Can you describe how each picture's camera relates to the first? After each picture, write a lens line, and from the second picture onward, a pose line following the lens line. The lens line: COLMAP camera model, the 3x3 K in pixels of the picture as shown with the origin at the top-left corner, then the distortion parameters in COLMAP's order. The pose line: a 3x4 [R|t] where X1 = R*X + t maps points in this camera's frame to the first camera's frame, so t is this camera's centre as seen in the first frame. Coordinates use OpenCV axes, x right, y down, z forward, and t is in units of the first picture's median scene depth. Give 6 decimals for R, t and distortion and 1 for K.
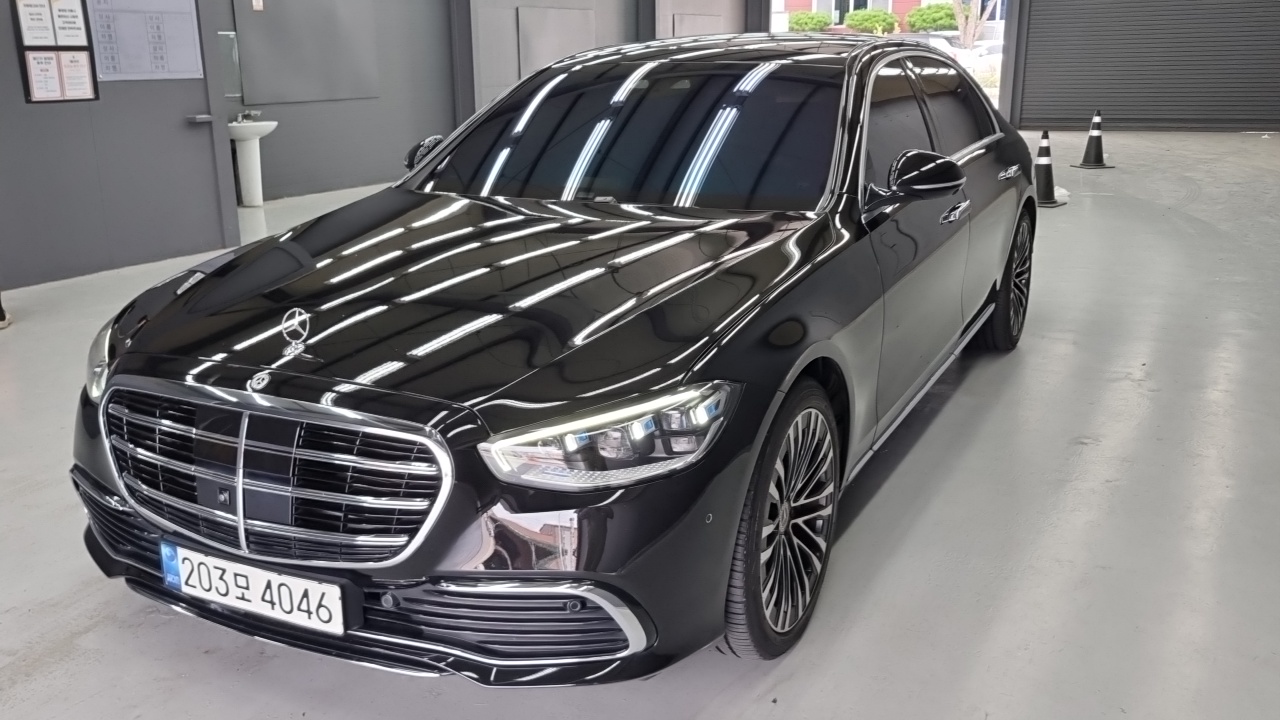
lens RADIAL K [[990.4, 0, 631.8], [0, 990.4, 366.2], [0, 0, 1]] dist [0.013603, 0.006555]
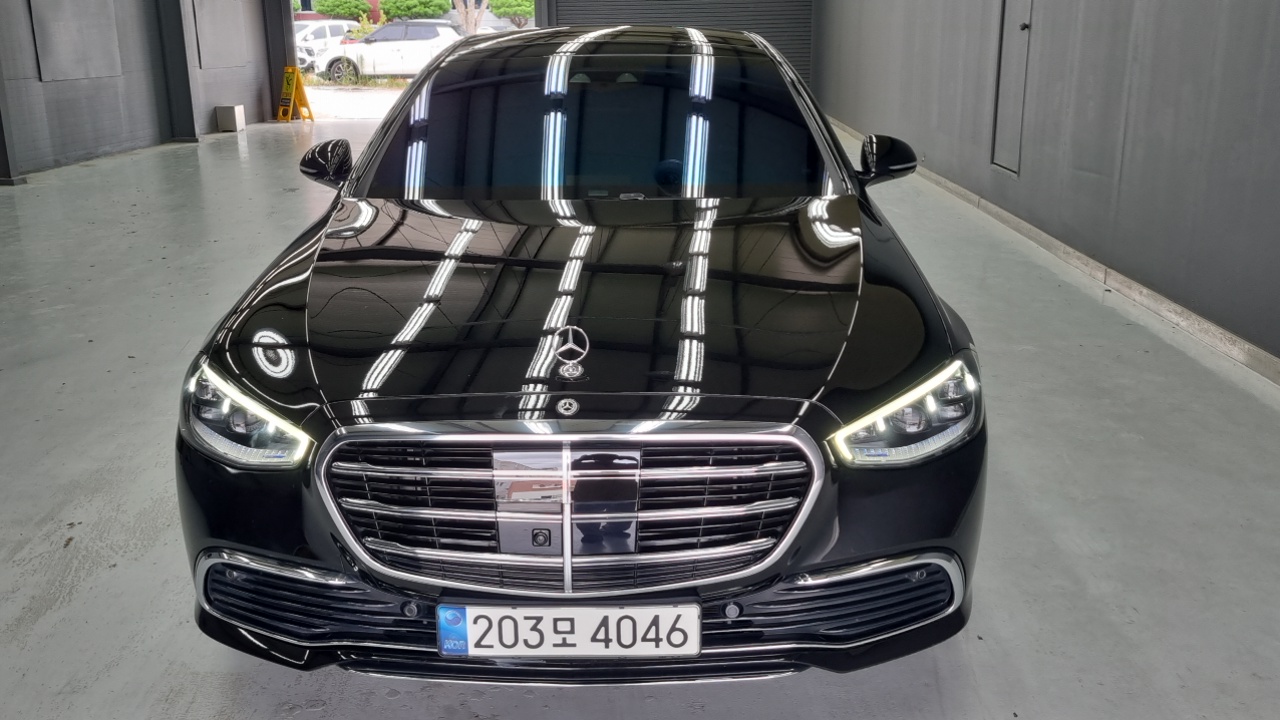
lens RADIAL K [[990.4, 0, 631.8], [0, 990.4, 366.2], [0, 0, 1]] dist [0.013603, 0.006555]
pose [[0.912889, -0.114482, 0.391826, -0.676089], [0.115242, 0.993101, 0.021665, -0.035657], [-0.391603, 0.025377, 0.919784, 0.125277]]
